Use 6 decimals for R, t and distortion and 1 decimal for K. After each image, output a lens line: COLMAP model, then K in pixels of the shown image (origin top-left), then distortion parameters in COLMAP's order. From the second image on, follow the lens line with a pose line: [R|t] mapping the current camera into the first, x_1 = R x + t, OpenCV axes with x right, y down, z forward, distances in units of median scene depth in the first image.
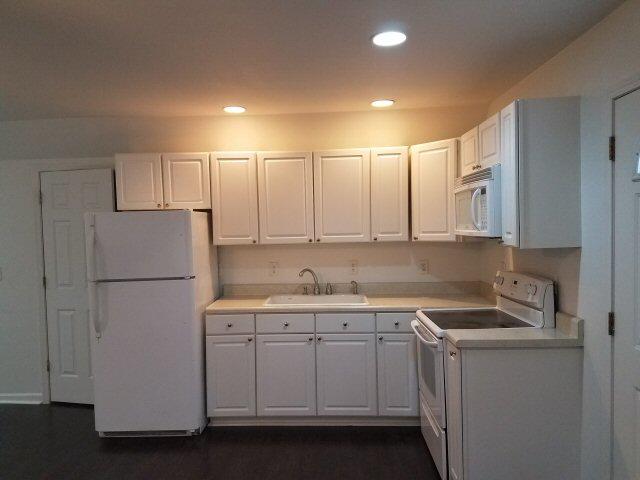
lens RADIAL K [[492.5, 0, 320.0], [0, 492.5, 240.0], [0, 0, 1]] dist [0.205464, -0.307573]
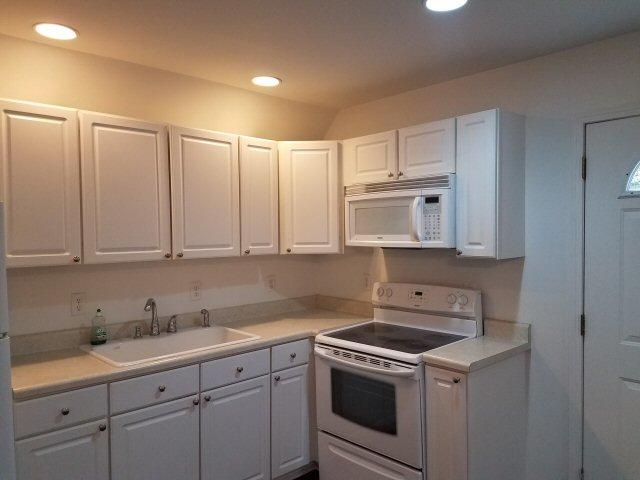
lens RADIAL K [[475.9, 0, 320.8], [0, 475.9, 241.6], [0, 0, 1]] dist [0.186610, -0.282400]
pose [[0.701036, -0.000116, 0.713125, -0.366826], [0.014437, 0.999797, -0.014030, -0.006904], [-0.712979, 0.020131, 0.700896, 0.405571]]
